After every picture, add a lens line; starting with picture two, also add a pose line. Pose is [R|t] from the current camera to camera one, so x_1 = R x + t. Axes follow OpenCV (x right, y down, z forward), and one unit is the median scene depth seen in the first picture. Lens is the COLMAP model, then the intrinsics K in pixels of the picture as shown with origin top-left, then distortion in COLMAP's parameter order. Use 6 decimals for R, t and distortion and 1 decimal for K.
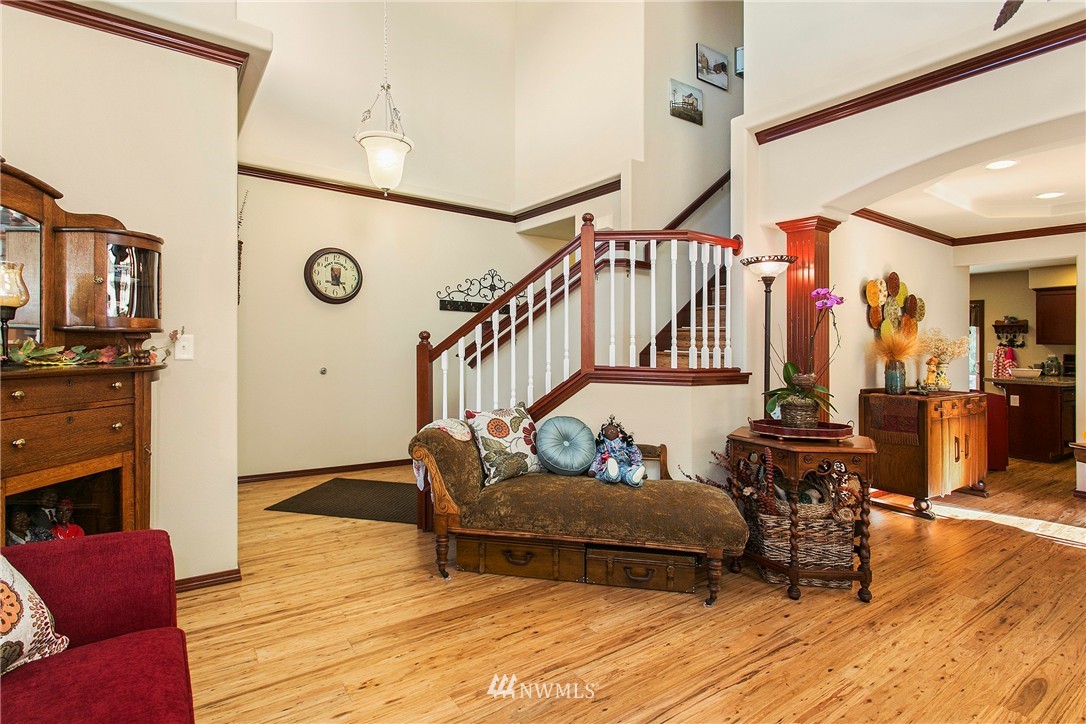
lens RADIAL K [[530.1, 0, 550.5], [0, 530.1, 344.6], [0, 0, 1]] dist [-0.000425, 0.002126]
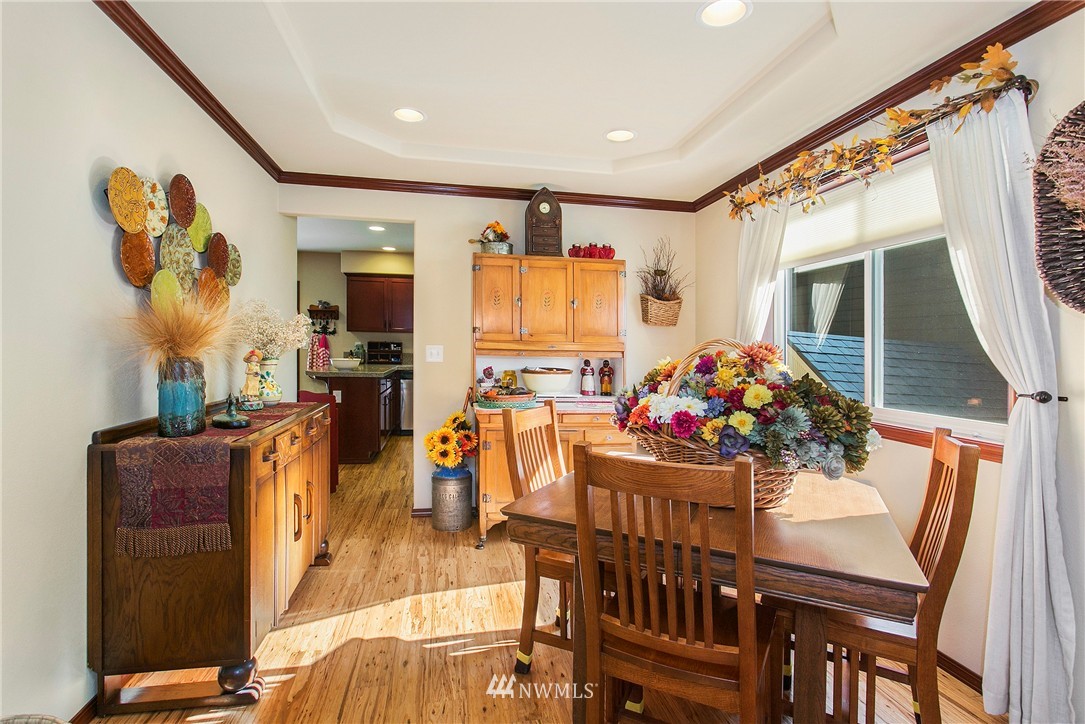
lens RADIAL K [[529.6, 0, 537.5], [0, 529.6, 342.7], [0, 0, 1]] dist [-0.000425, 0.002126]
pose [[0.421809, -0.006868, 0.906659, 0.337014], [-0.009882, 0.999877, 0.012172, 0.007958], [-0.906631, -0.014094, 0.421689, 0.489368]]
